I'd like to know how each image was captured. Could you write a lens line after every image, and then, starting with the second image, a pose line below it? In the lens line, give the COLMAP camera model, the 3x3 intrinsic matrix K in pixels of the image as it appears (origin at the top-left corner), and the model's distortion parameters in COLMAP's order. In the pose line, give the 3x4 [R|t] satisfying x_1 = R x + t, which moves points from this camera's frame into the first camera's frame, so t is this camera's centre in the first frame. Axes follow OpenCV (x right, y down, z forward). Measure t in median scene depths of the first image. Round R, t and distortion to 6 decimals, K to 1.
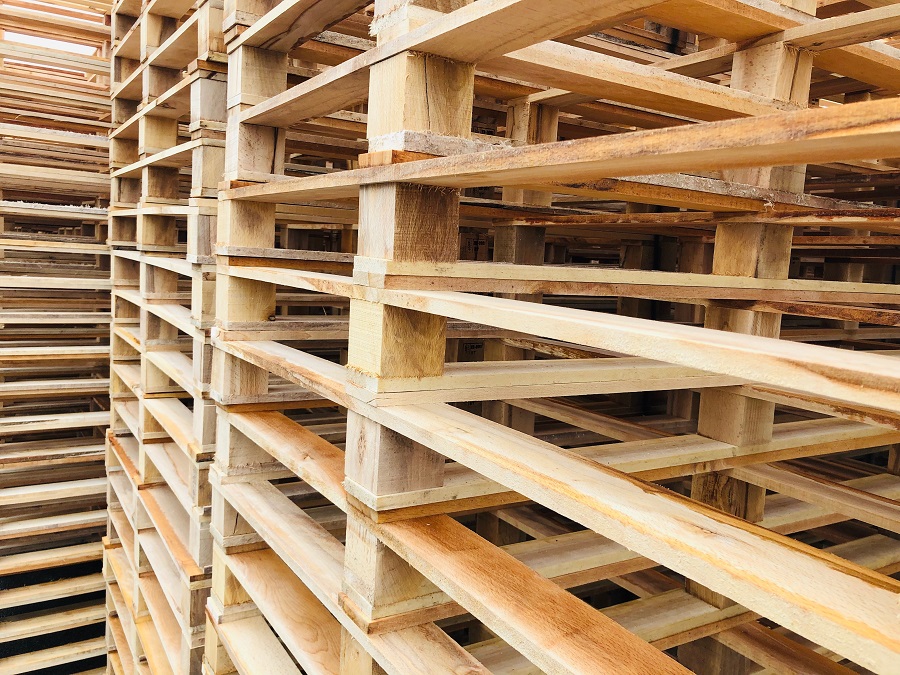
lens RADIAL K [[735.4, 0, 445.7], [0, 735.4, 331.0], [0, 0, 1]] dist [0.009997, 0.008622]
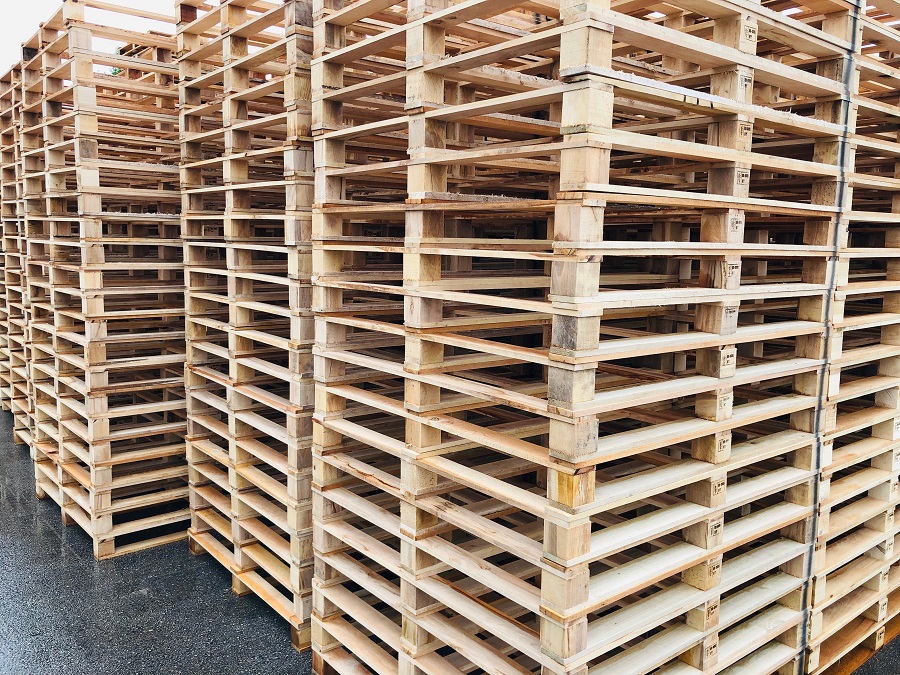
lens RADIAL K [[735.4, 0, 445.7], [0, 735.4, 331.0], [0, 0, 1]] dist [0.009997, 0.008622]
pose [[0.993562, -0.049438, 0.101931, -0.171305], [0.047179, 0.998587, 0.024458, 0.117143], [-0.102996, -0.019492, 0.994491, -1.082478]]
